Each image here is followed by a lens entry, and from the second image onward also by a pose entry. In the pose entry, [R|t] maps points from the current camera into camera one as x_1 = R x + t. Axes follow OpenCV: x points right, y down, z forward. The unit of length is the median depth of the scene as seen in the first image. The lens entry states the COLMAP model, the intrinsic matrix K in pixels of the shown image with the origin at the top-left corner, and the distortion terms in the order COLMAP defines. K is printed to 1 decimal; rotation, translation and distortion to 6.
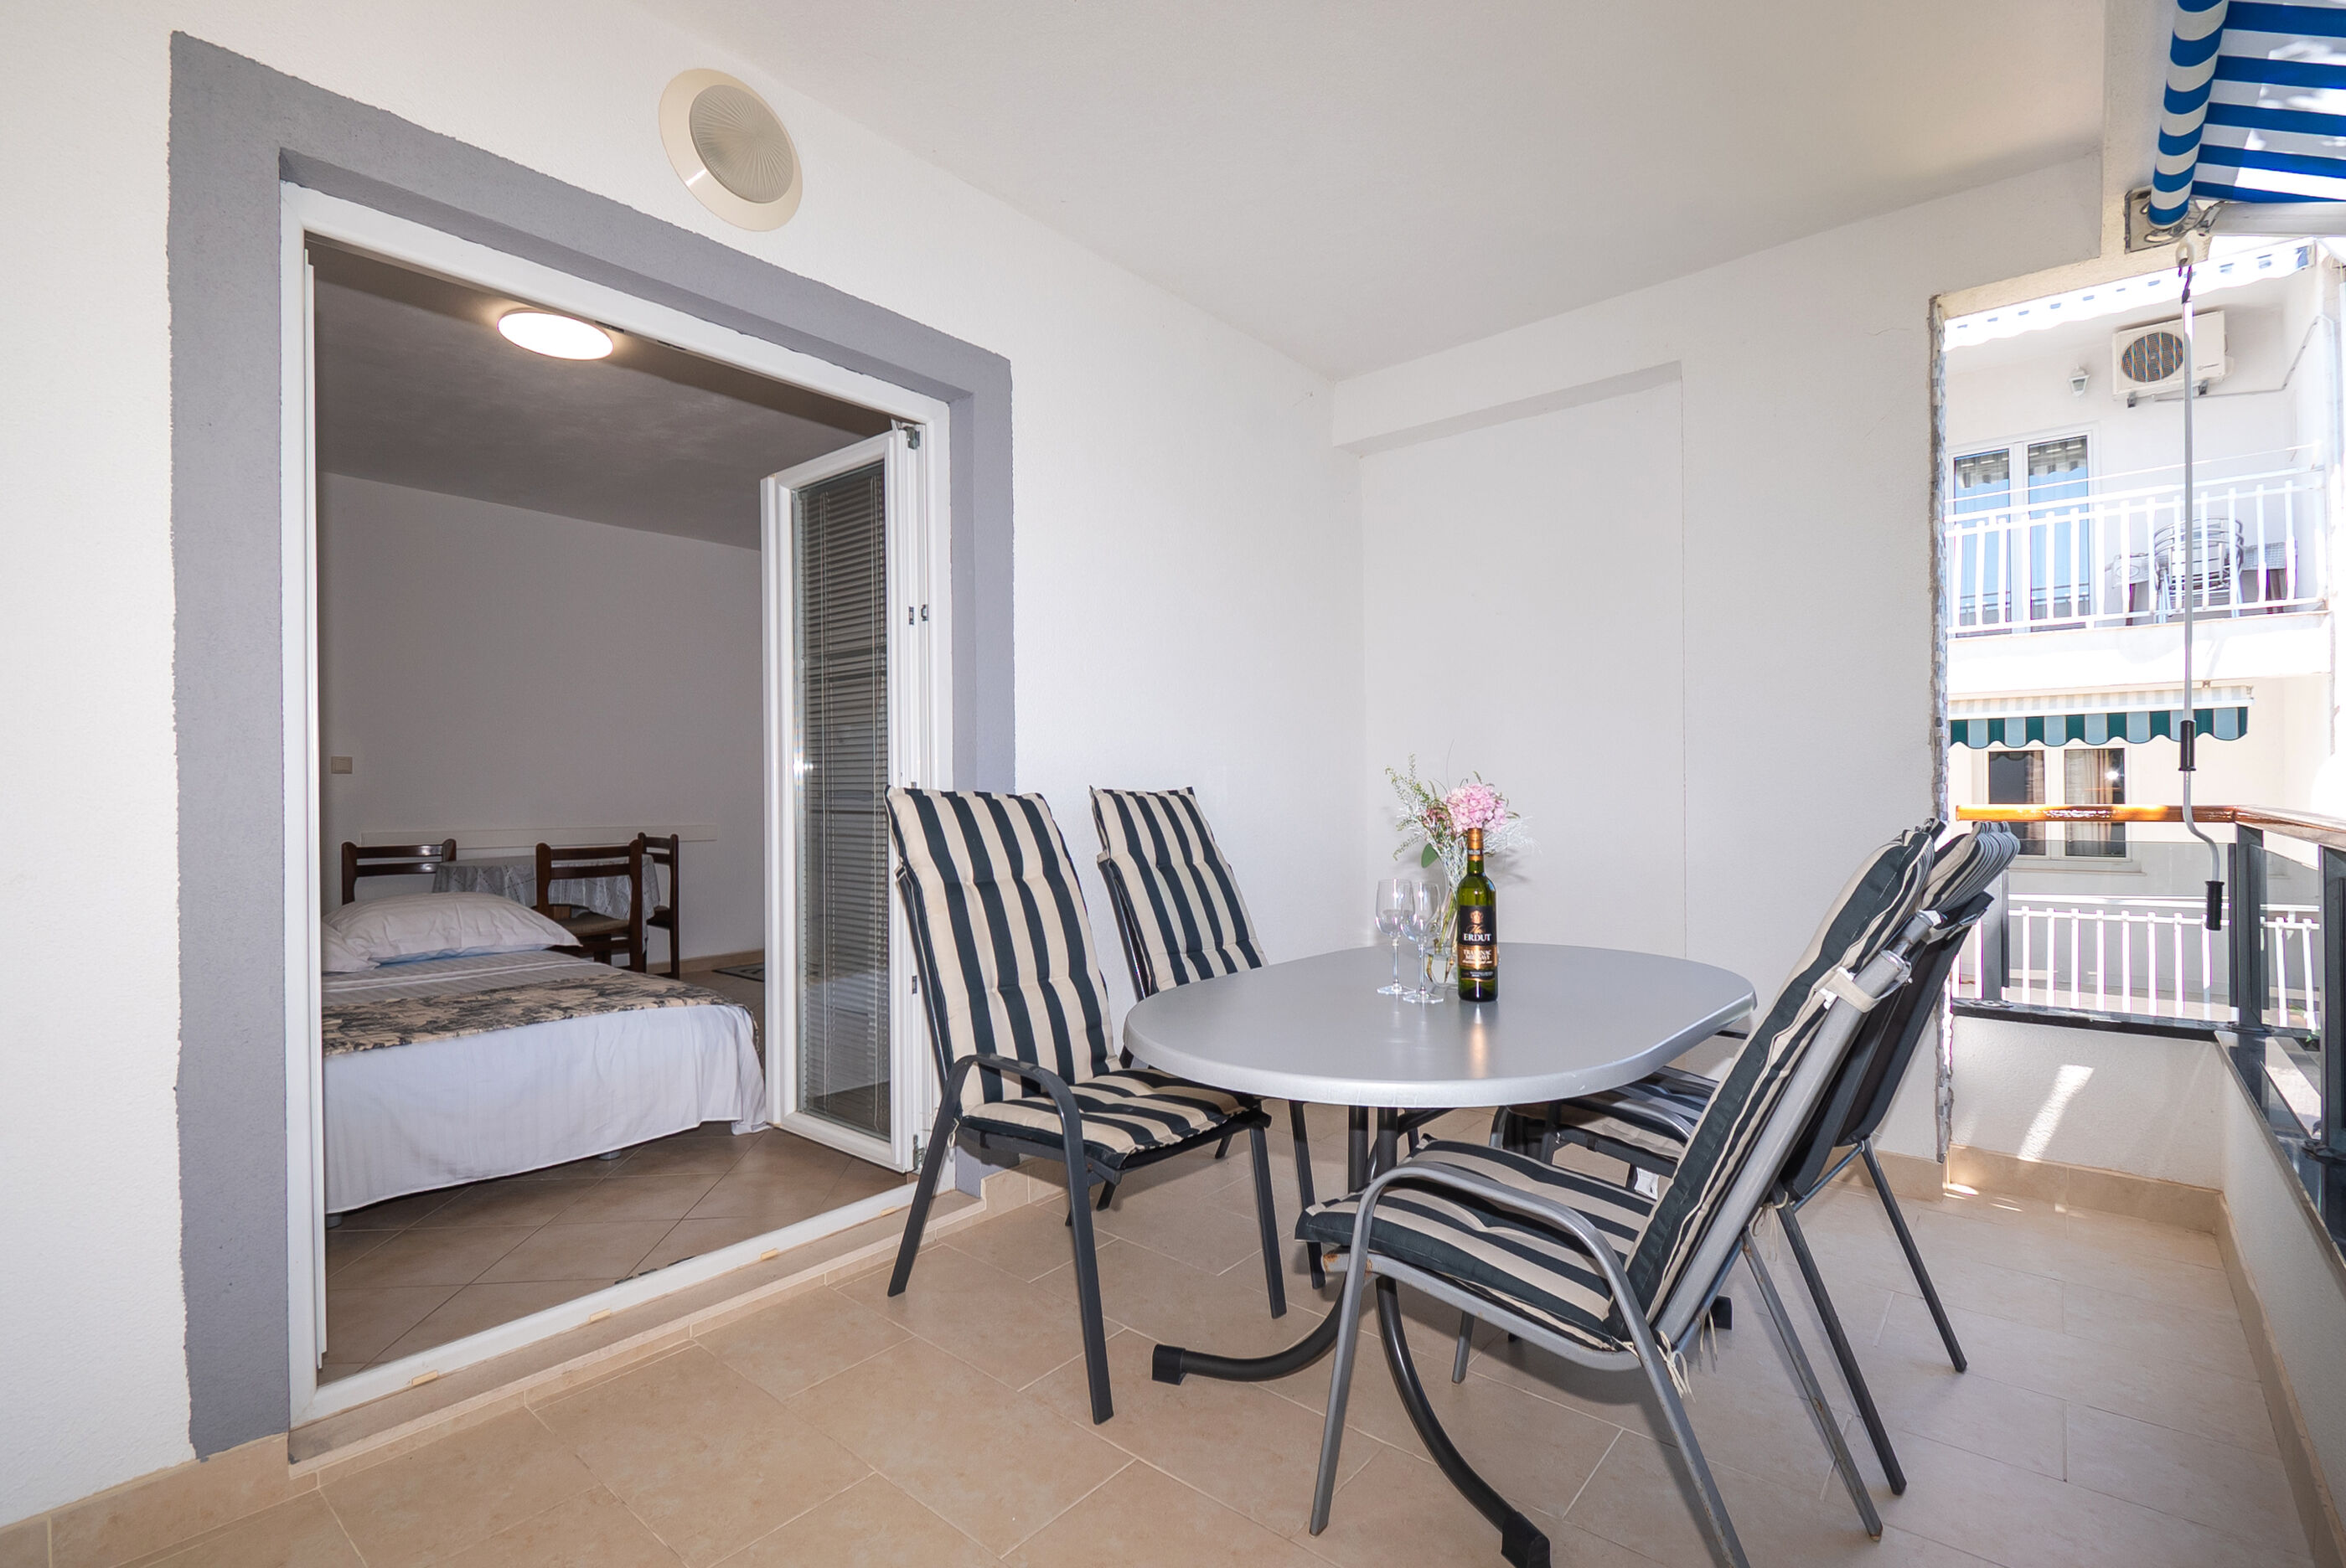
lens RADIAL K [[1064.3, 0, 1170.0], [0, 1064.3, 773.9], [0, 0, 1]] dist [0.007714, -0.009740]
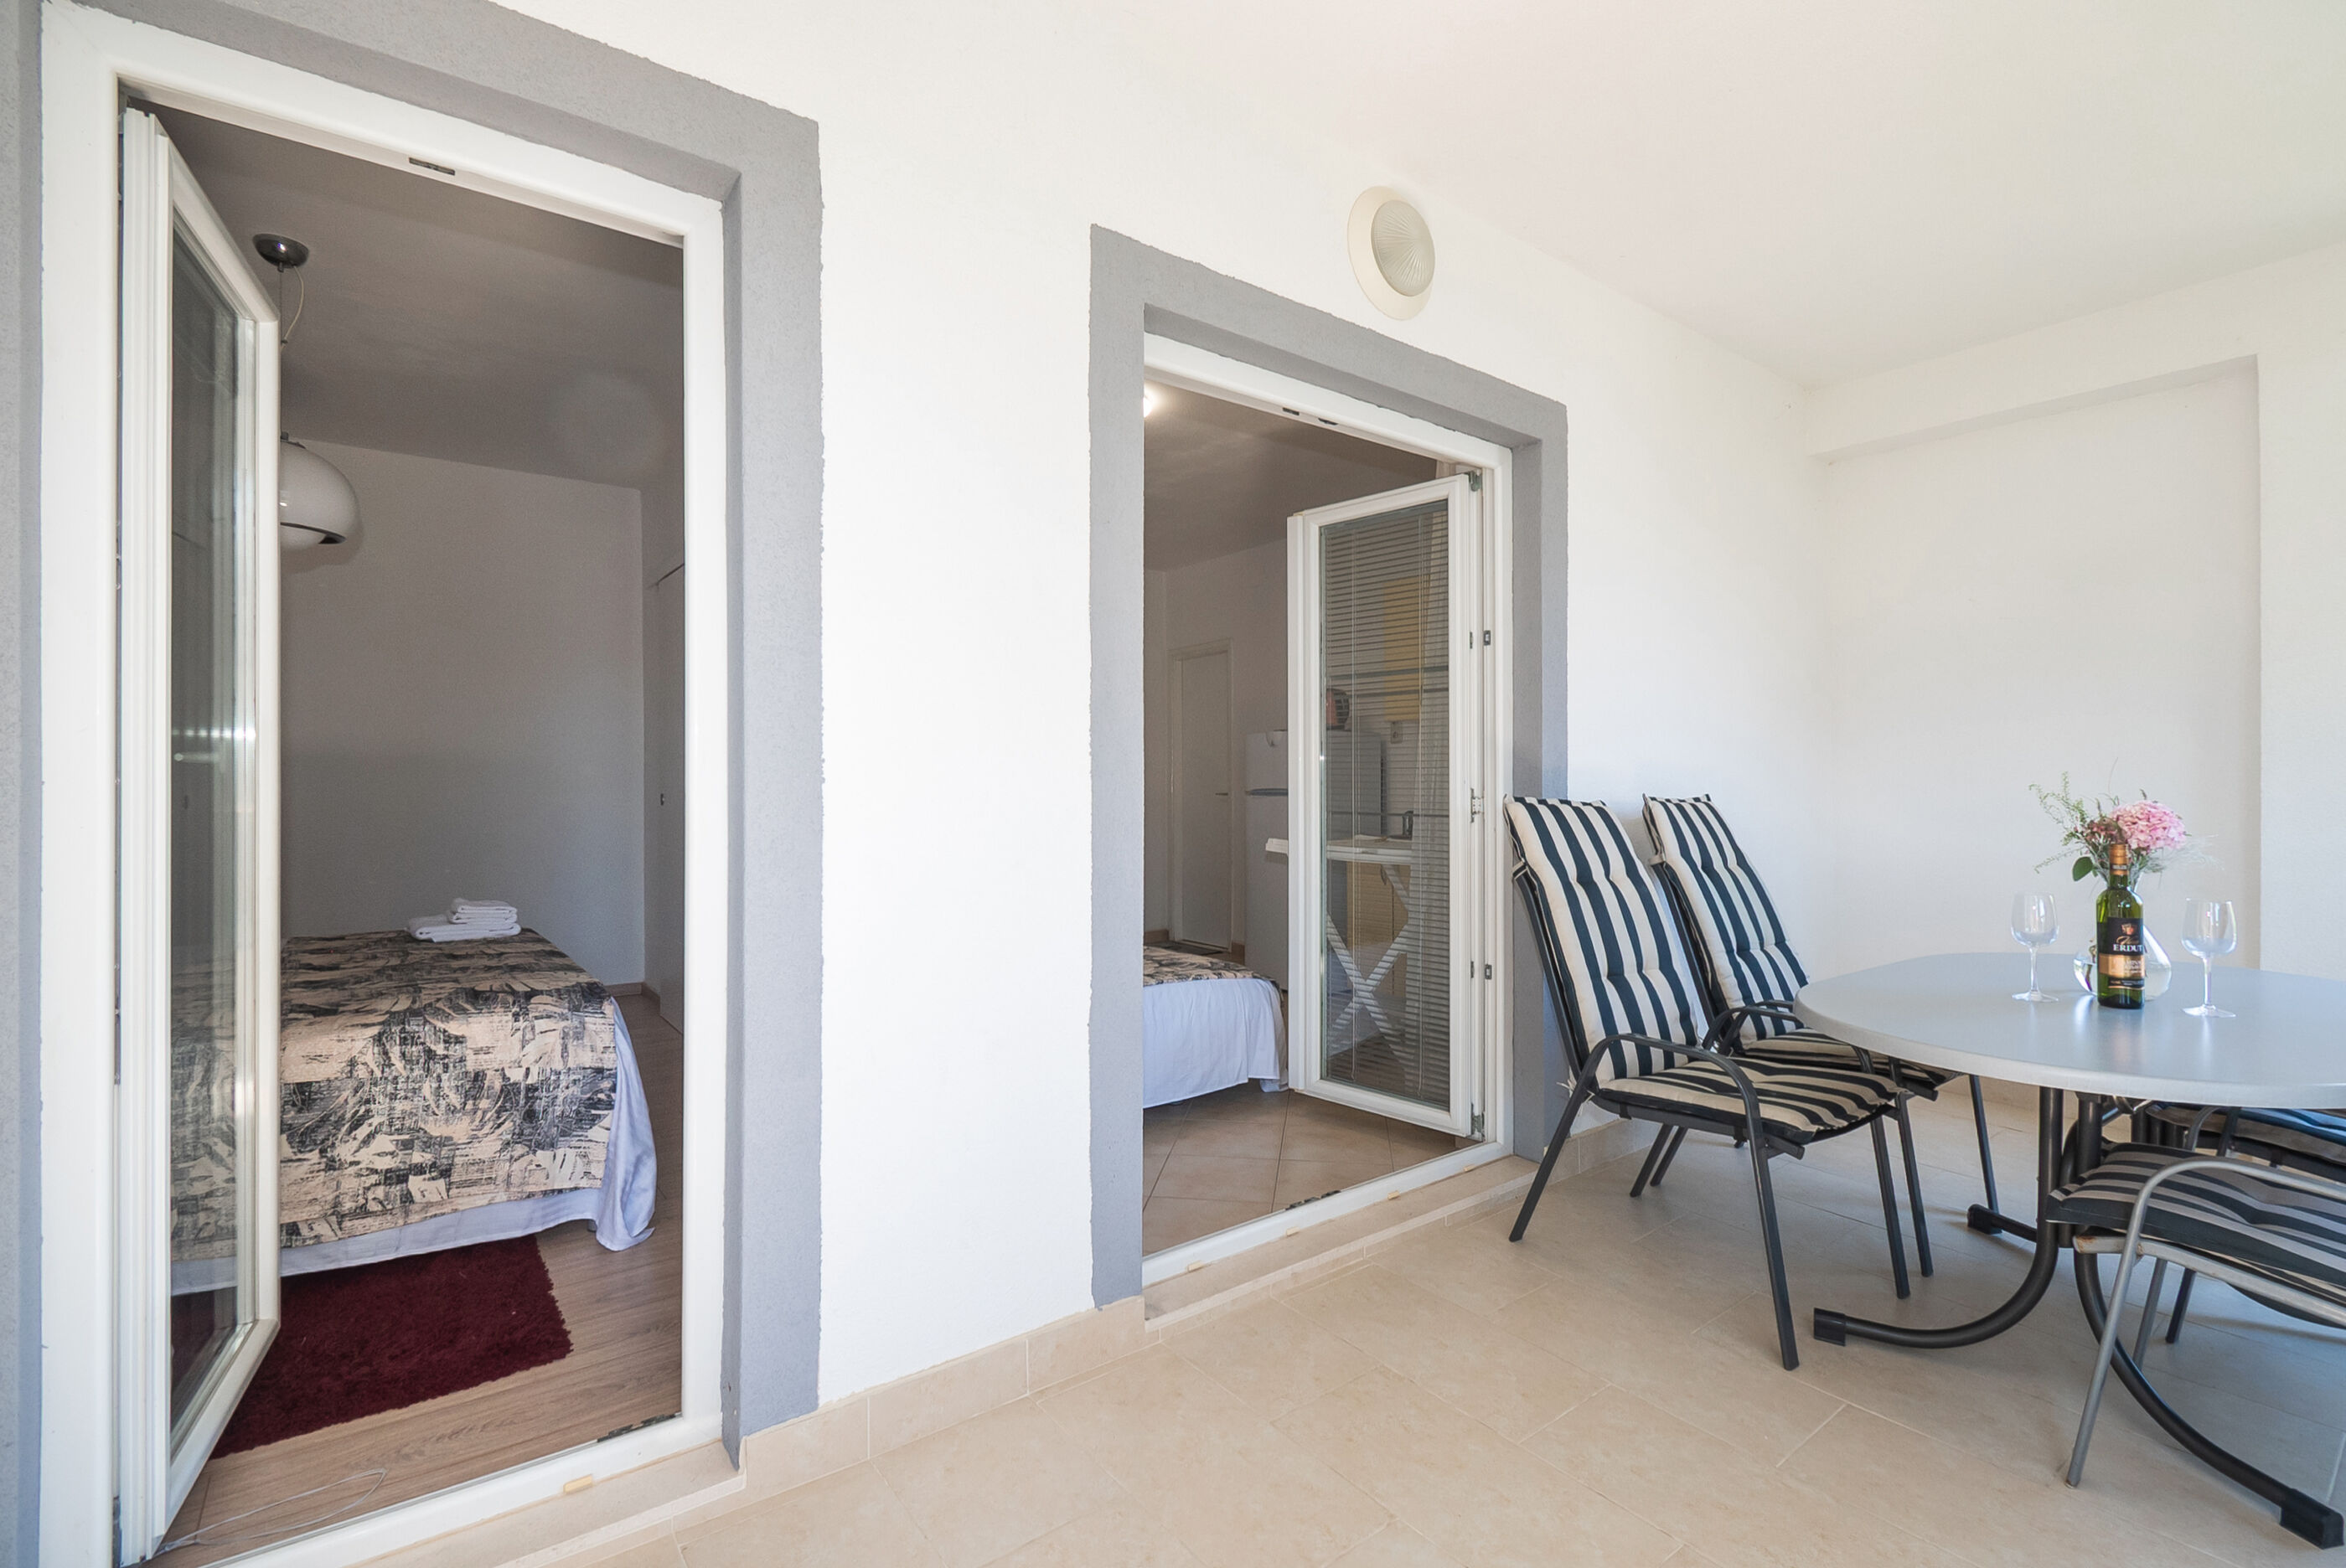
lens RADIAL K [[1034.5, 0, 1187.6], [0, 1034.5, 771.3], [0, 0, 1]] dist [0.008124, -0.014345]
pose [[0.975483, 0.004031, -0.220039, -0.297058], [-0.003101, 0.999985, 0.004574, -0.015178], [0.220054, -0.003780, 0.975480, -0.130028]]
